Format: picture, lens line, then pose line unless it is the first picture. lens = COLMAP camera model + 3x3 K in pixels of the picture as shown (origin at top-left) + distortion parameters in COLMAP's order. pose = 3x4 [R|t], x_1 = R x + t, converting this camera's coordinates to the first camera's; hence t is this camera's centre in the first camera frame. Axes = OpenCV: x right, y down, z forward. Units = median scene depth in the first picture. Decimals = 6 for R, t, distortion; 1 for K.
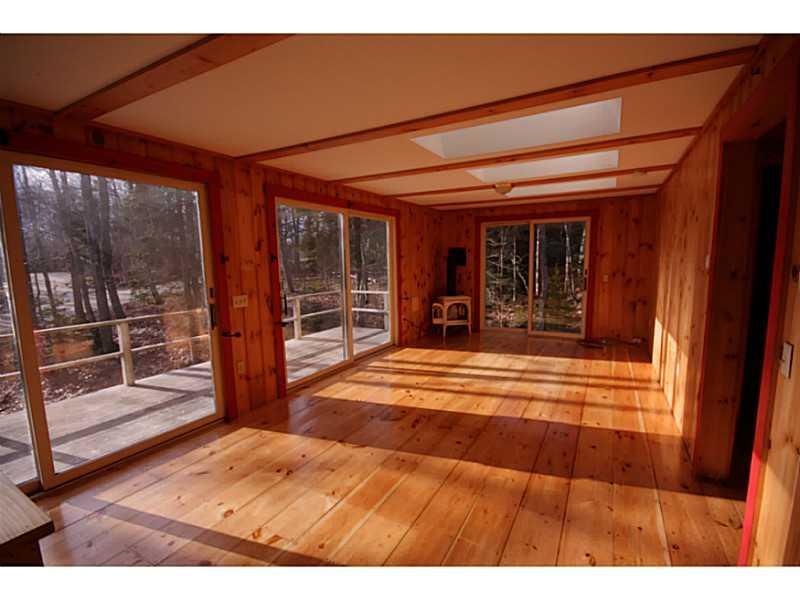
lens RADIAL K [[373.6, 0, 411.2], [0, 373.6, 304.1], [0, 0, 1]] dist [-0.005795, -0.001253]
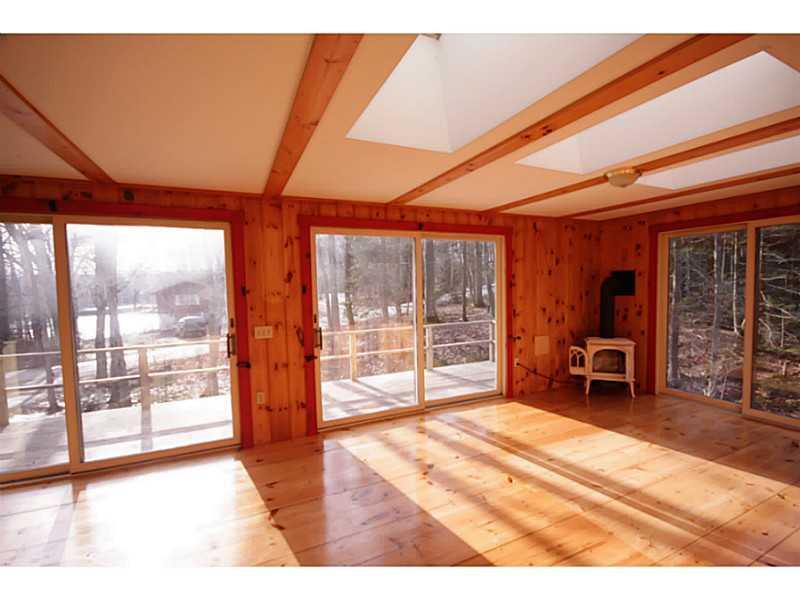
lens RADIAL K [[371.8, 0, 400.0], [0, 371.8, 300.0], [0, 0, 1]] dist [0.000340, -0.000040]
pose [[0.804582, 0.018377, -0.593557, 0.264357], [-0.063113, 0.996506, -0.054698, -0.037336], [0.590478, 0.081470, 0.802931, 0.237085]]
